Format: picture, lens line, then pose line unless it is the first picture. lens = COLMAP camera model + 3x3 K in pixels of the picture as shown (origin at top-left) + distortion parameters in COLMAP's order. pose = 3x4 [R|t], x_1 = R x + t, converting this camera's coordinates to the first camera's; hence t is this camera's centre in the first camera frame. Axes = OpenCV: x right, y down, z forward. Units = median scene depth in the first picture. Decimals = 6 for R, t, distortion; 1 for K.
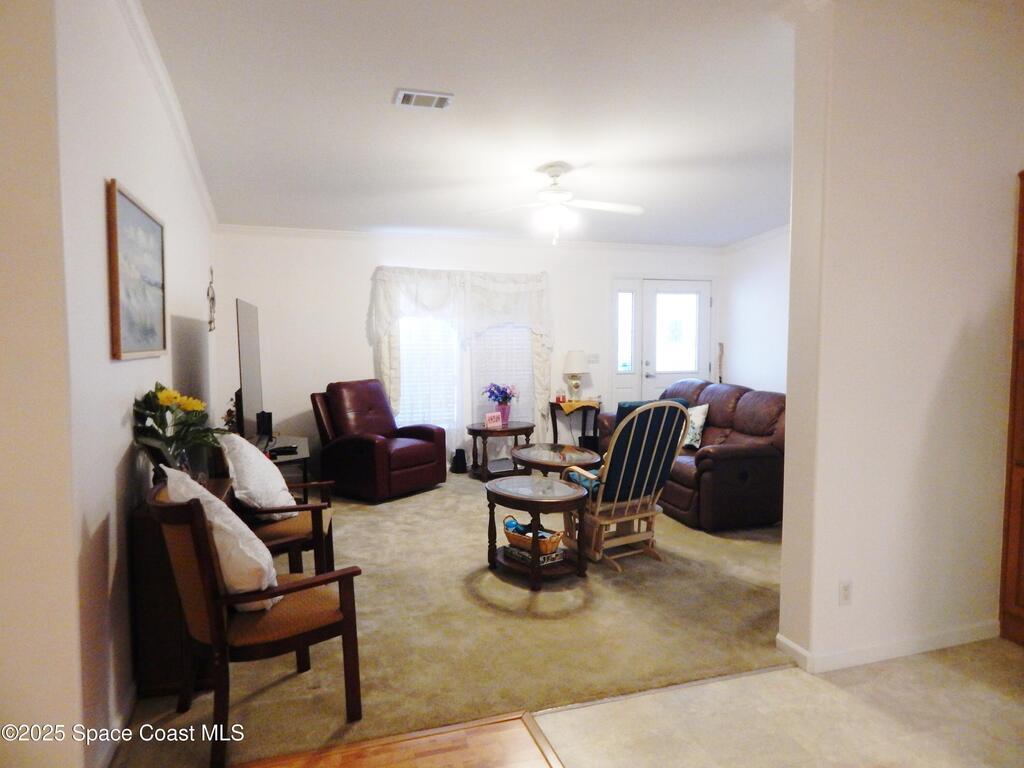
lens RADIAL K [[675.3, 0, 514.6], [0, 675.3, 383.9], [0, 0, 1]] dist [0.002603, -0.007396]
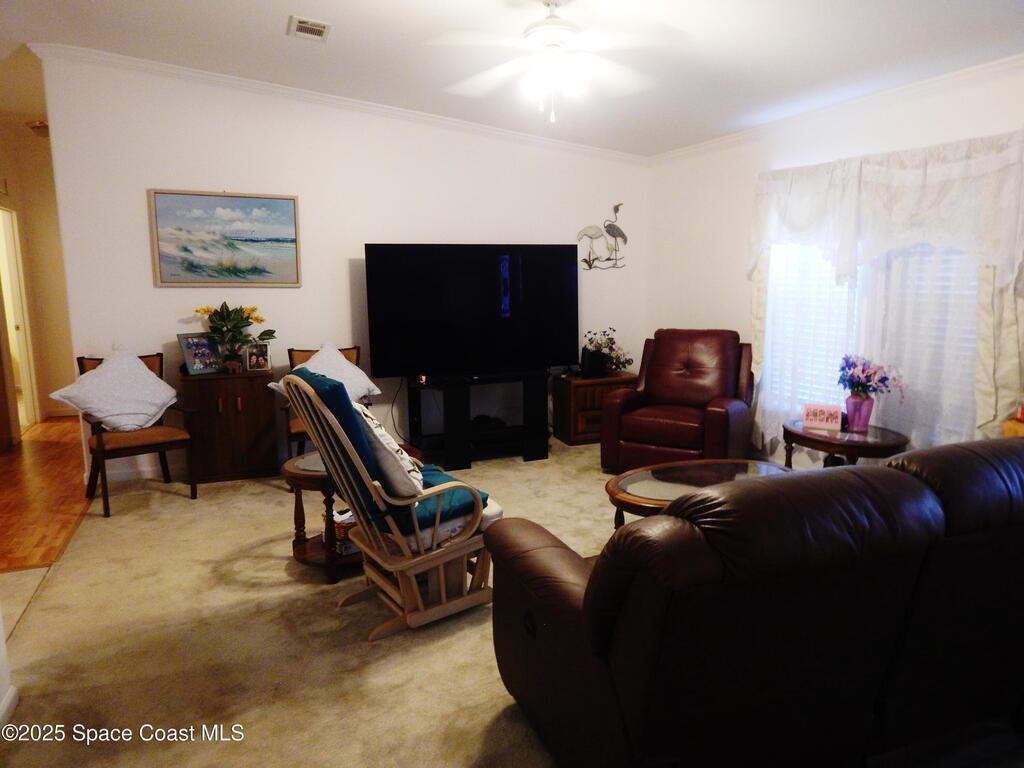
lens RADIAL K [[675.3, 0, 513.3], [0, 675.3, 384.9], [0, 0, 1]] dist [0.002603, -0.007396]
pose [[0.077191, 0.158804, -0.984288, 0.507051], [-0.067620, 0.985794, 0.153744, -0.045100], [0.994721, 0.054689, 0.086833, 0.674335]]
